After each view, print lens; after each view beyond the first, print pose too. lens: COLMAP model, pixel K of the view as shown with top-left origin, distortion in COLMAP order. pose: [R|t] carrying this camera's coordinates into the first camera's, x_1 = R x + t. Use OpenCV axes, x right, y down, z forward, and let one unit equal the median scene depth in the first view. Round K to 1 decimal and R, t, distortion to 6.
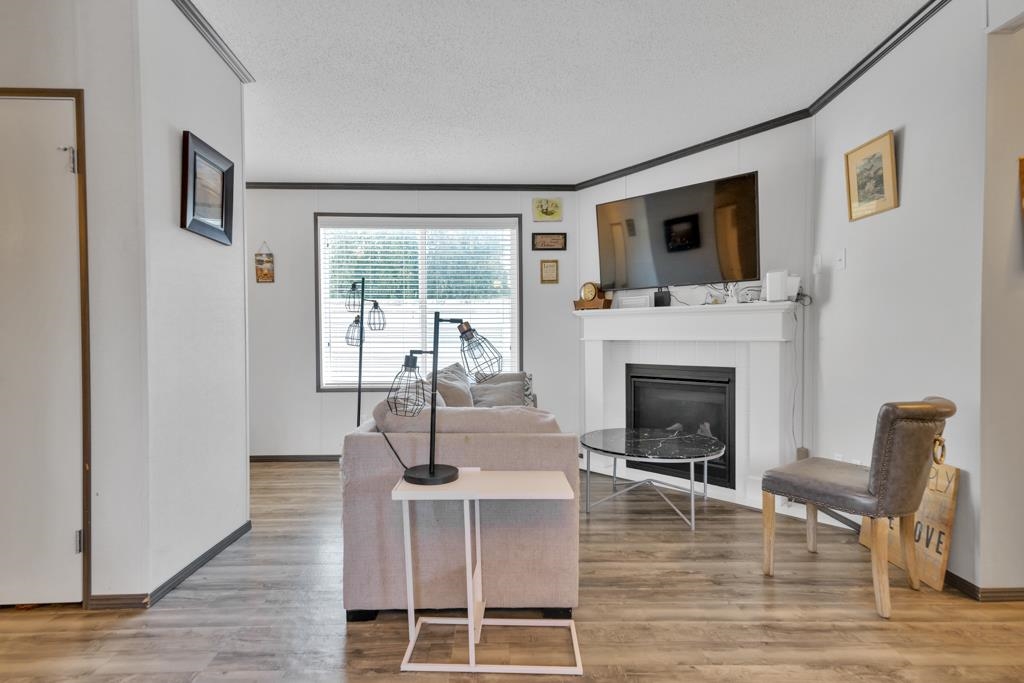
lens RADIAL K [[508.9, 0, 512.0], [0, 508.9, 345.3], [0, 0, 1]] dist [0.043228, -0.013617]
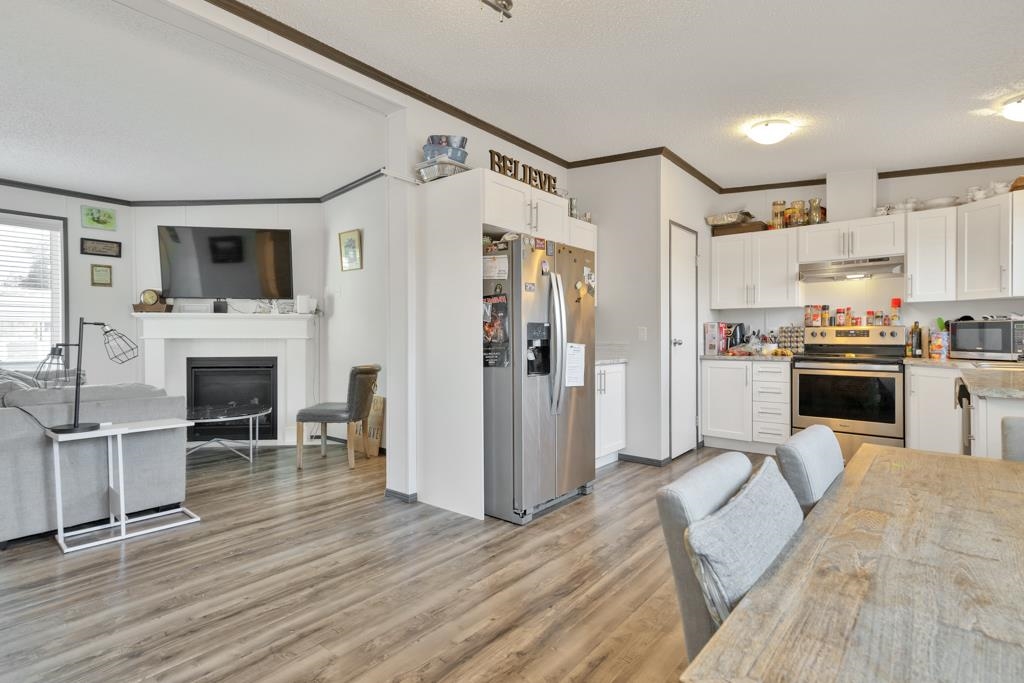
lens RADIAL K [[510.0, 0, 514.4], [0, 510.0, 338.4], [0, 0, 1]] dist [0.021288, 0.000057]
pose [[0.649148, -0.000767, 0.760662, -0.222751], [0.011714, 0.999891, -0.008989, 0.010781], [-0.760572, 0.014745, 0.649086, -0.436987]]
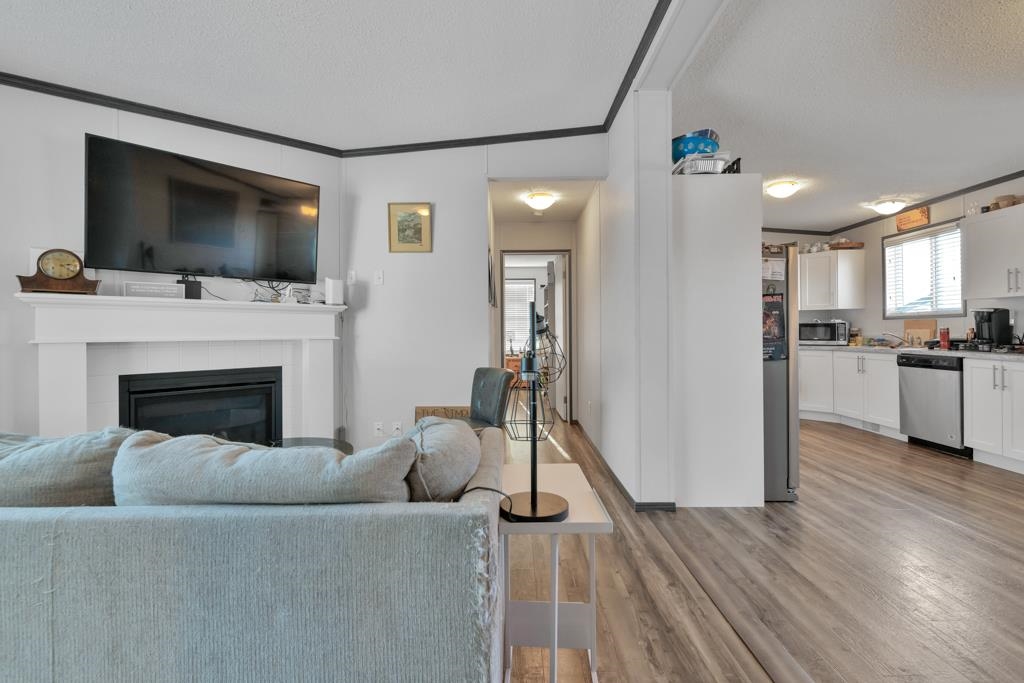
lens RADIAL K [[447.9, 0, 510.4], [0, 447.9, 332.4], [0, 0, 1]] dist [0.002421, -0.001179]
pose [[0.036286, 0.004153, 0.999333, -0.398013], [0.025411, 0.999664, -0.005077, -0.007005], [-0.999018, 0.025578, 0.036168, 0.473096]]
